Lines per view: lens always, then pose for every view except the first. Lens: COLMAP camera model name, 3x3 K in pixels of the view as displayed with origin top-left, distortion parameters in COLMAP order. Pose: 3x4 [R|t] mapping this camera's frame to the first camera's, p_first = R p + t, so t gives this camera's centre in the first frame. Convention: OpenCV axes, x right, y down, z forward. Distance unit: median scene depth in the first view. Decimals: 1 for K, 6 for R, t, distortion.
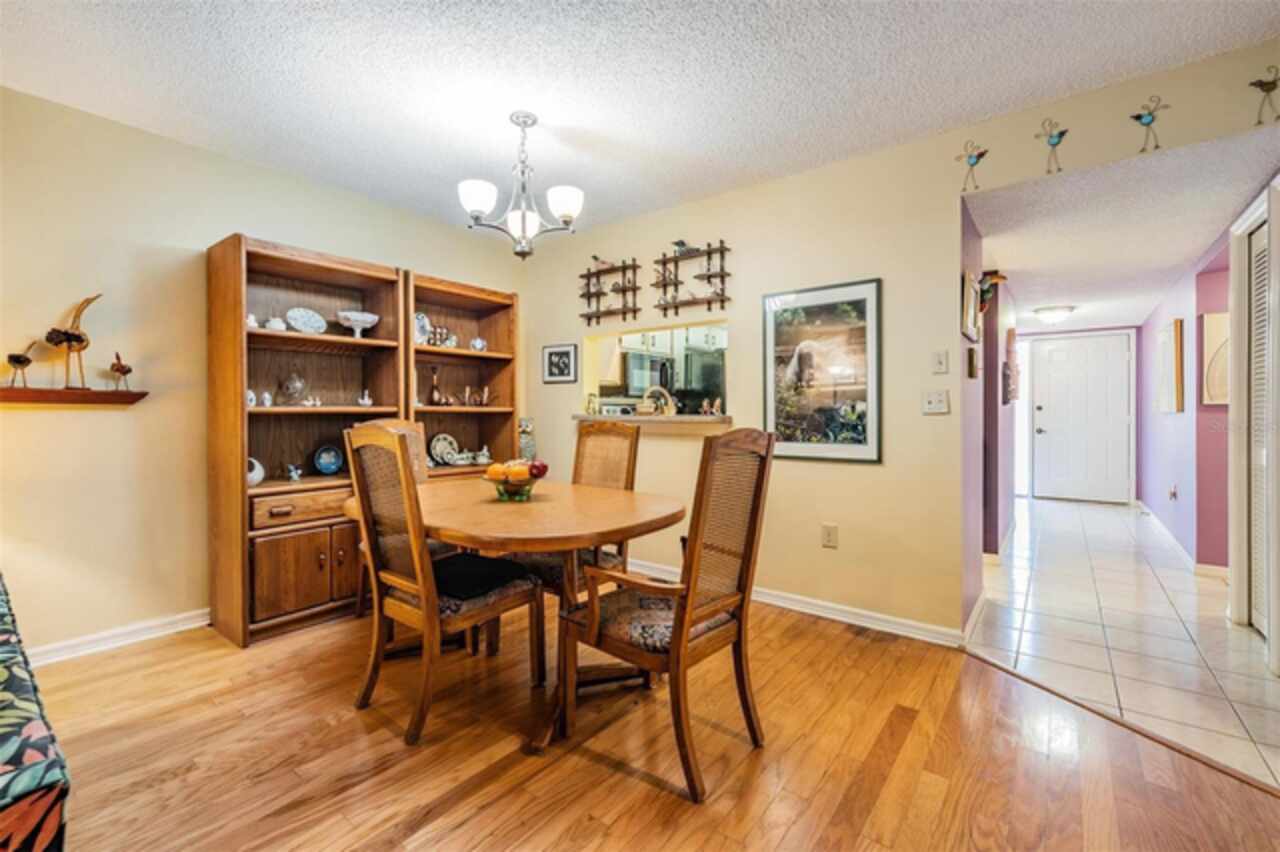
lens RADIAL K [[545.2, 0, 633.4], [0, 545.2, 412.3], [0, 0, 1]] dist [-0.001895, -0.000273]
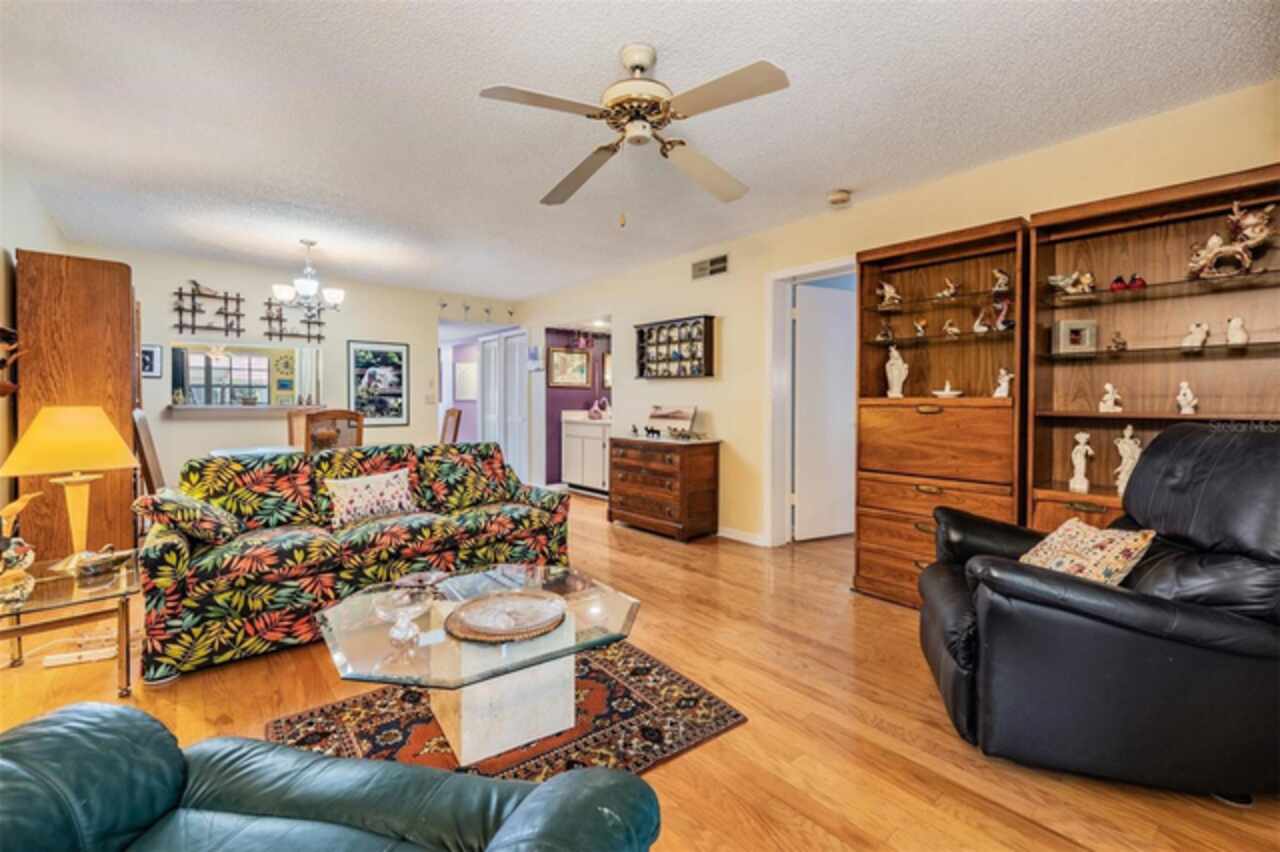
lens RADIAL K [[544.8, 0, 637.7], [0, 544.8, 405.9], [0, 0, 1]] dist [0.000482, -0.000241]
pose [[0.199151, -0.006485, 0.979947, -1.416534], [-0.001313, 0.999975, 0.006885, -0.003965], [-0.979968, -0.002658, 0.199138, -0.353058]]
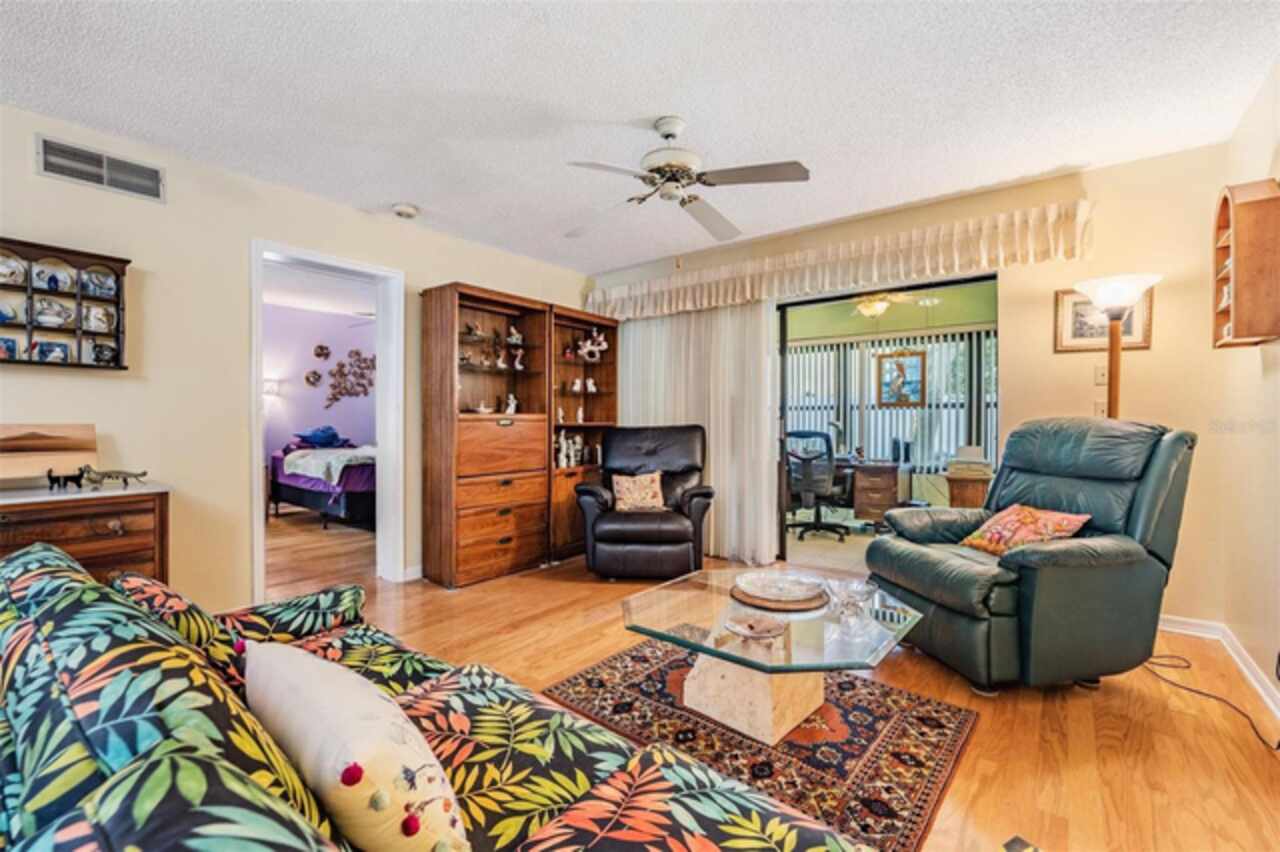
lens RADIAL K [[547.7, 0, 637.2], [0, 547.7, 423.5], [0, 0, 1]] dist [0.000508, -0.000147]
pose [[-0.999953, 0.000678, -0.009646, -0.701773], [0.000594, 0.999961, 0.008765, -0.000878], [0.009652, 0.008759, -0.999915, 0.584909]]
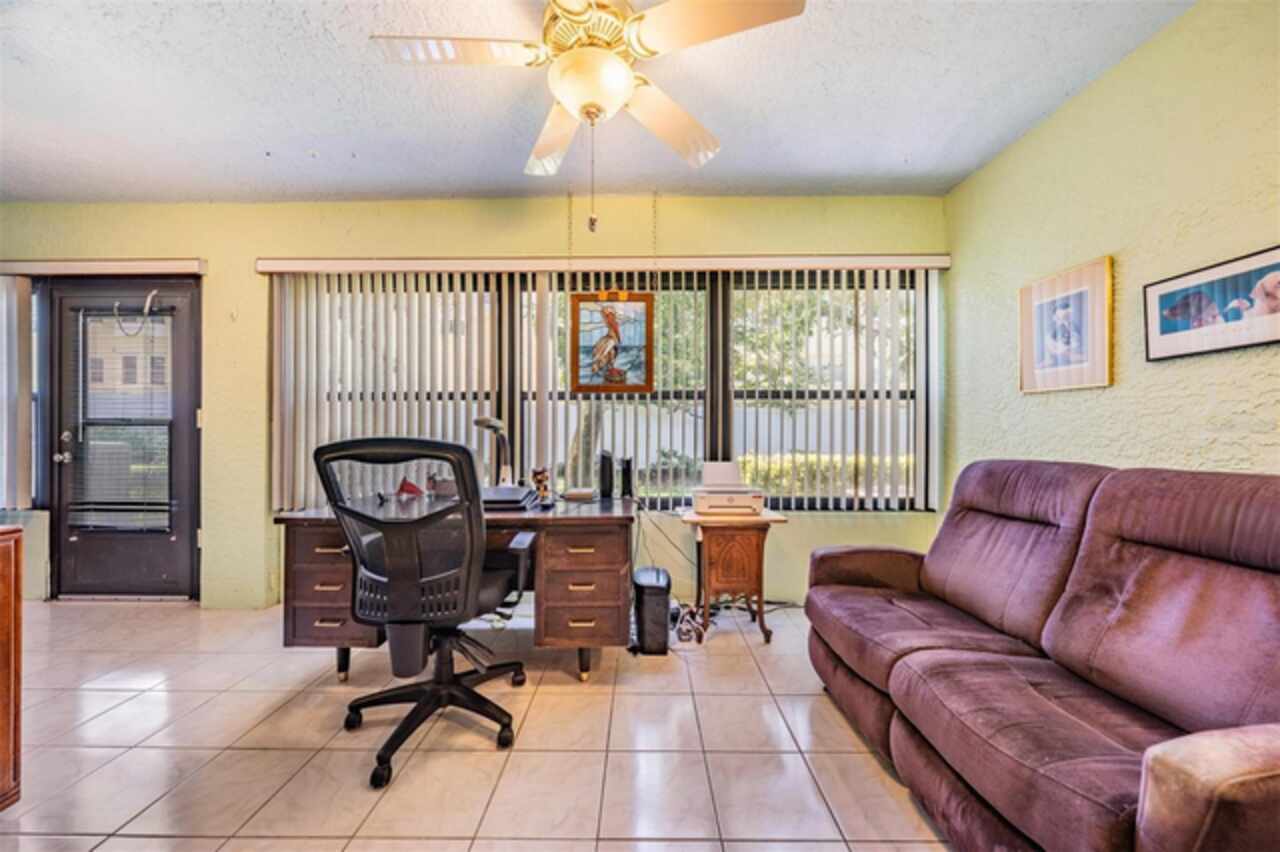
lens RADIAL K [[439.8, 0, 636.8], [0, 439.8, 428.8], [0, 0, 1]] dist [-0.001946, -0.000193]
pose [[-0.792174, -0.003460, -0.610286, -1.169813], [-0.001508, 0.999992, -0.003711, 0.028870], [0.610294, -0.002020, -0.792173, -0.630432]]
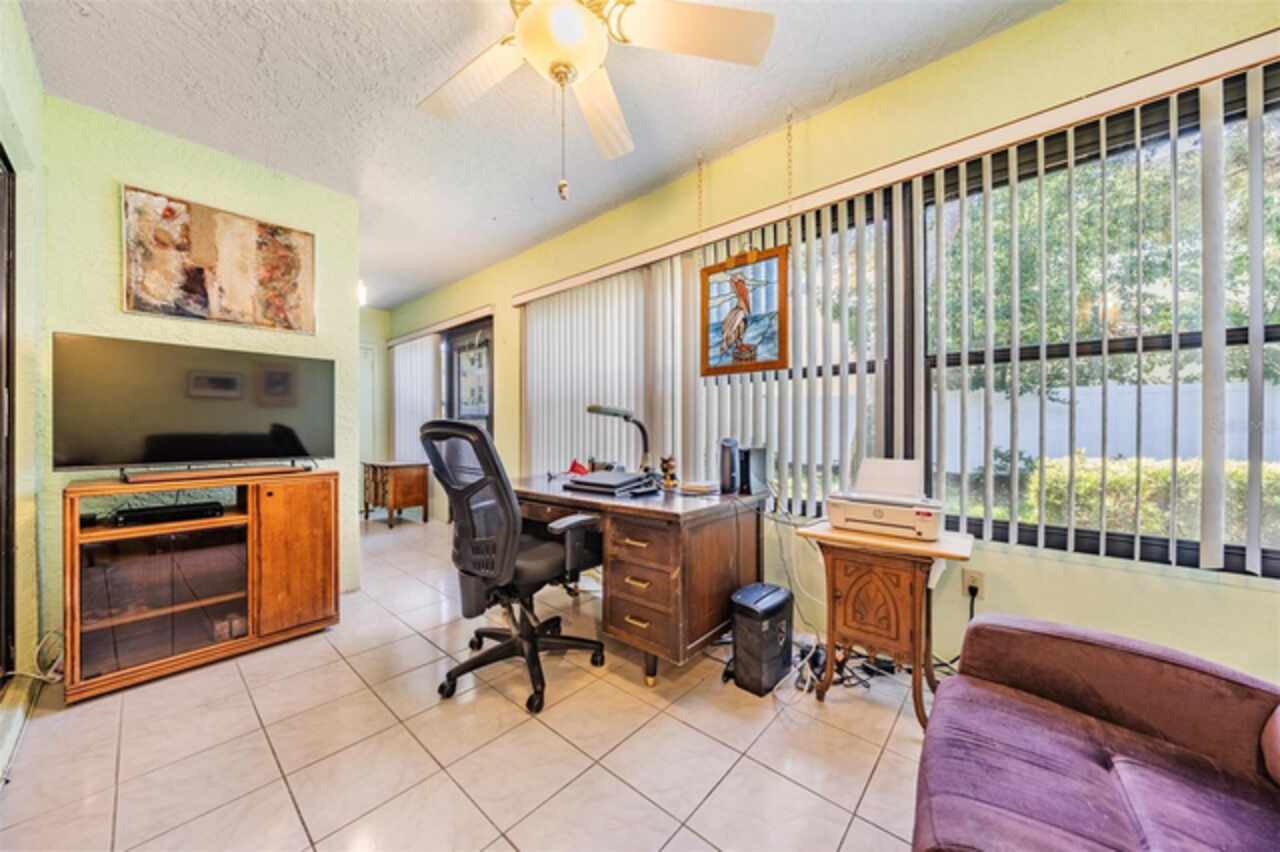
lens RADIAL K [[438.6, 0, 635.8], [0, 438.6, 426.5], [0, 0, 1]] dist [-0.000327, -0.000109]
pose [[-0.998482, 0.001861, 0.055043, -1.506161], [0.001966, 0.999996, 0.001856, 0.043594], [-0.055040, 0.001962, -0.998482, -0.595865]]
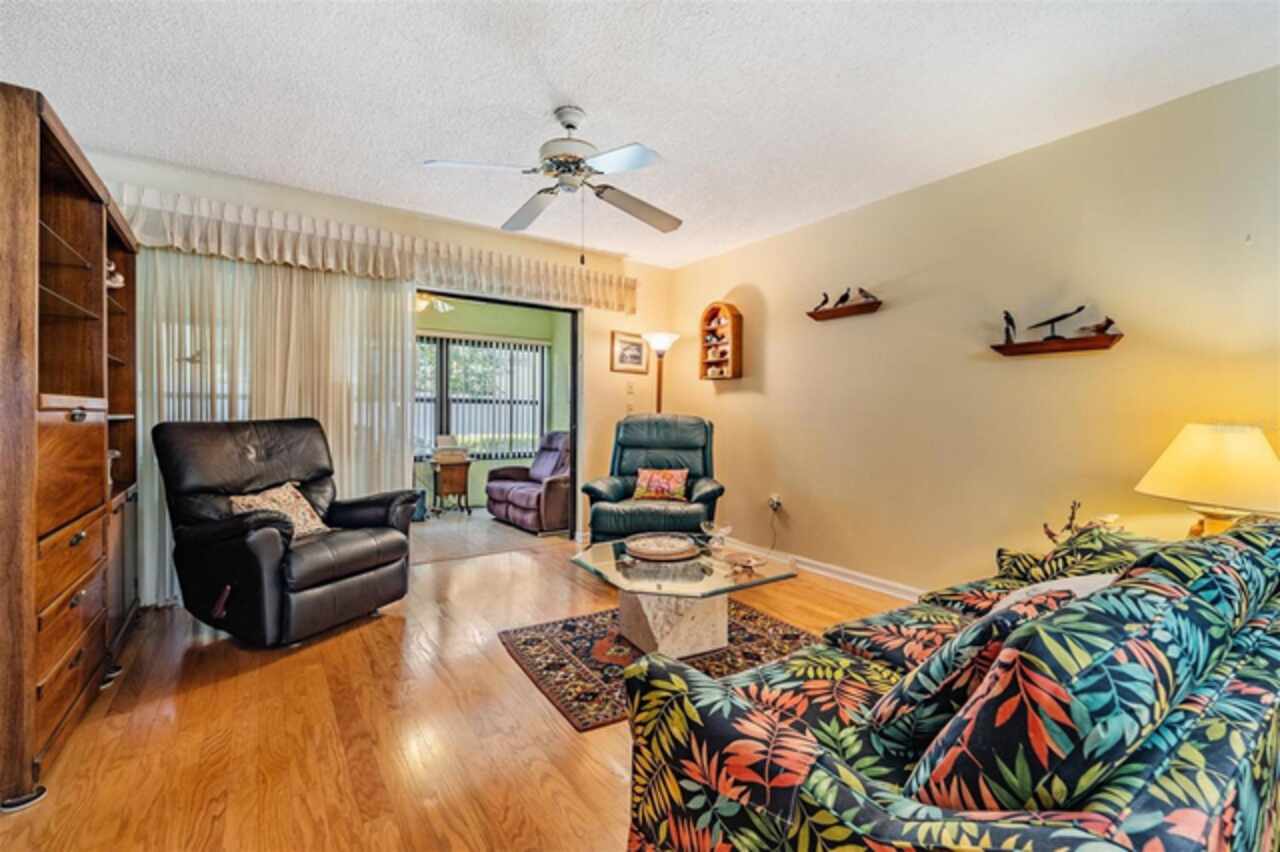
lens RADIAL K [[545.9, 0, 635.6], [0, 545.9, 422.3], [0, 0, 1]] dist [0.001277, -0.000114]
pose [[-0.293721, 0.010939, -0.955829, -0.025963], [-0.011510, 0.999822, 0.014980, -0.000300], [0.955822, 0.015401, -0.293543, 0.109122]]
